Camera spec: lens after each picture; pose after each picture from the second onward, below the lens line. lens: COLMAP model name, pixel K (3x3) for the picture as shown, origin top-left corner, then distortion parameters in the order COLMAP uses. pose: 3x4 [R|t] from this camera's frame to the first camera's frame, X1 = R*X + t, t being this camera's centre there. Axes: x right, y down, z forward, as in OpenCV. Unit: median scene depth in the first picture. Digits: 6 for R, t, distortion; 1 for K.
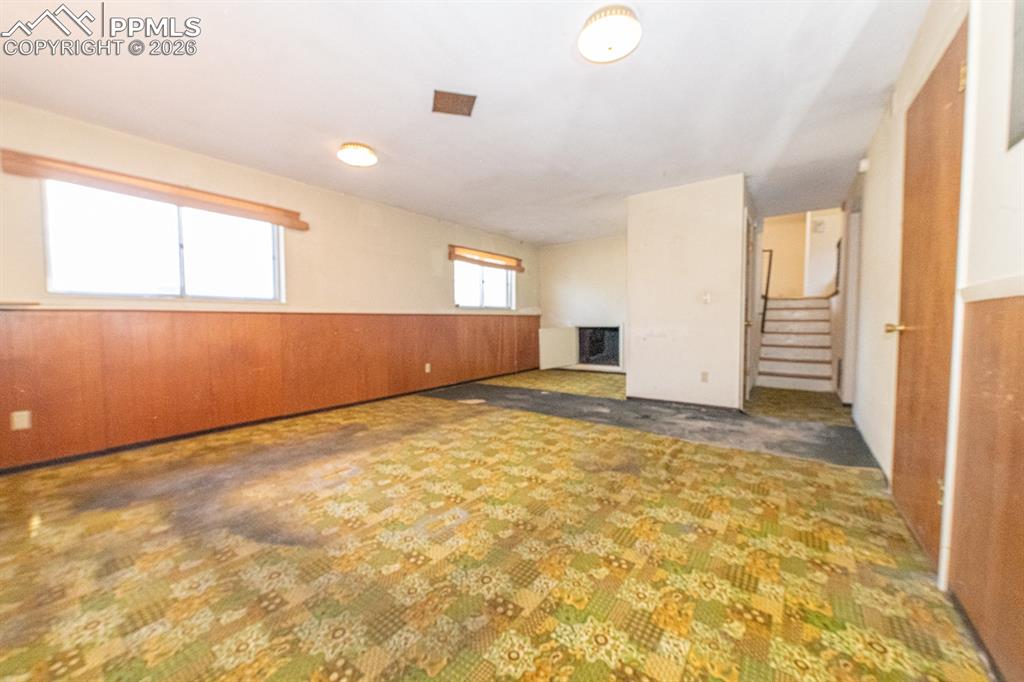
lens RADIAL K [[397.1, 0, 513.5], [0, 397.1, 337.4], [0, 0, 1]] dist [0.019059, -0.008423]
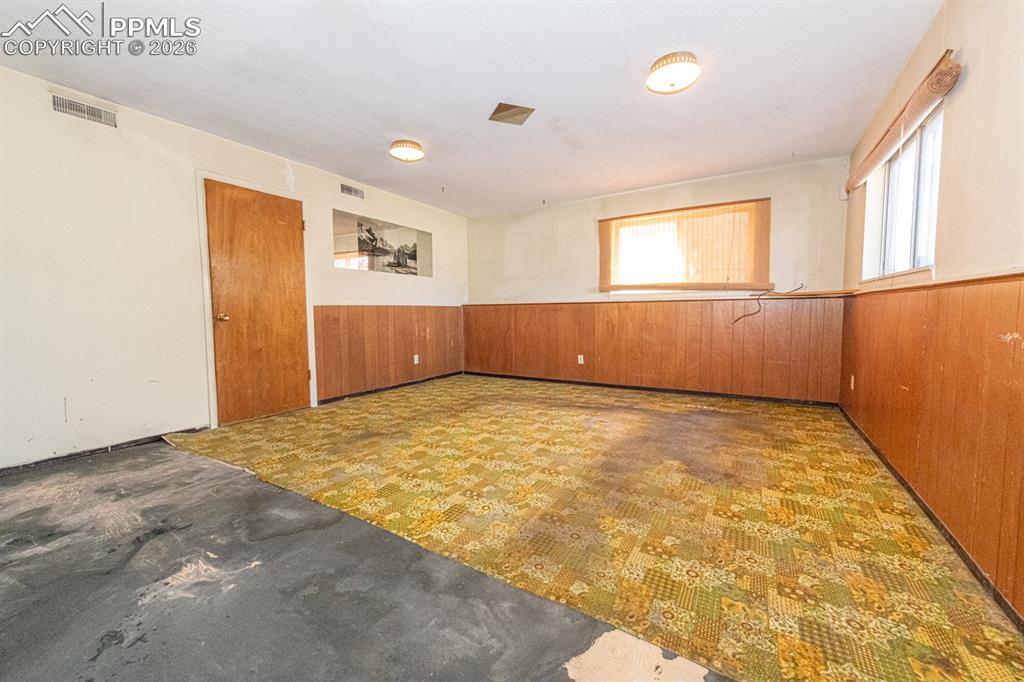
lens RADIAL K [[397.1, 0, 513.5], [0, 397.1, 337.4], [0, 0, 1]] dist [0.019059, -0.008423]
pose [[-0.995490, 0.020508, -0.092621, -0.035630], [0.009681, 0.993218, 0.115861, -0.083254], [0.094369, 0.114442, -0.988938, 1.893818]]
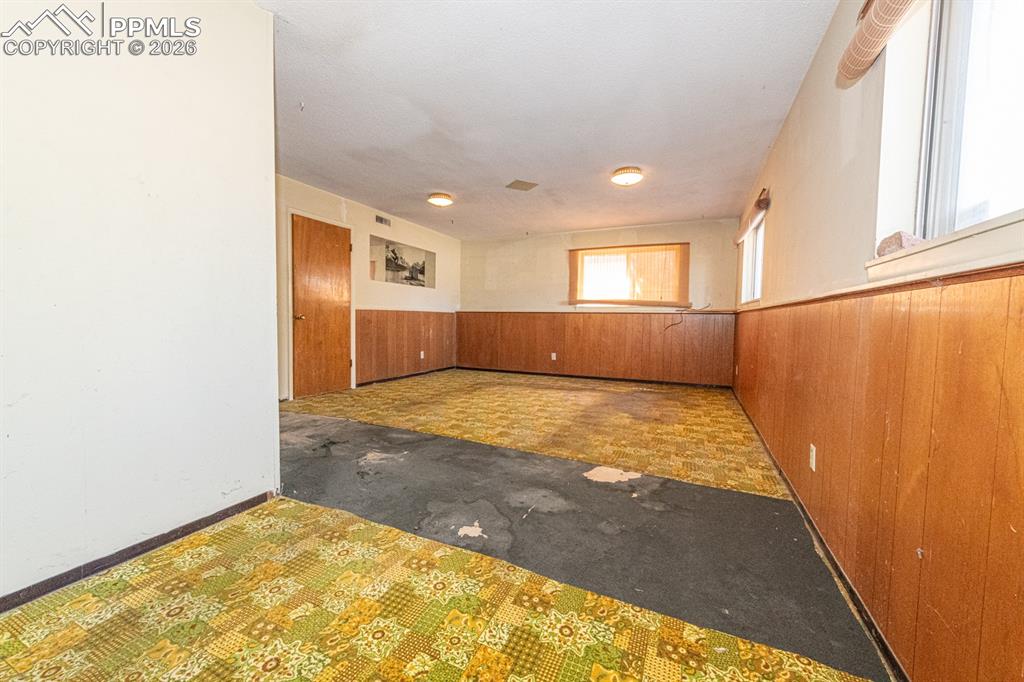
lens RADIAL K [[397.1, 0, 513.5], [0, 397.1, 337.4], [0, 0, 1]] dist [0.019059, -0.008423]
pose [[-0.976600, 0.000140, -0.215062, 0.207253], [-0.020872, 0.995218, 0.095428, -0.098616], [0.214047, 0.097684, -0.971927, 2.315963]]
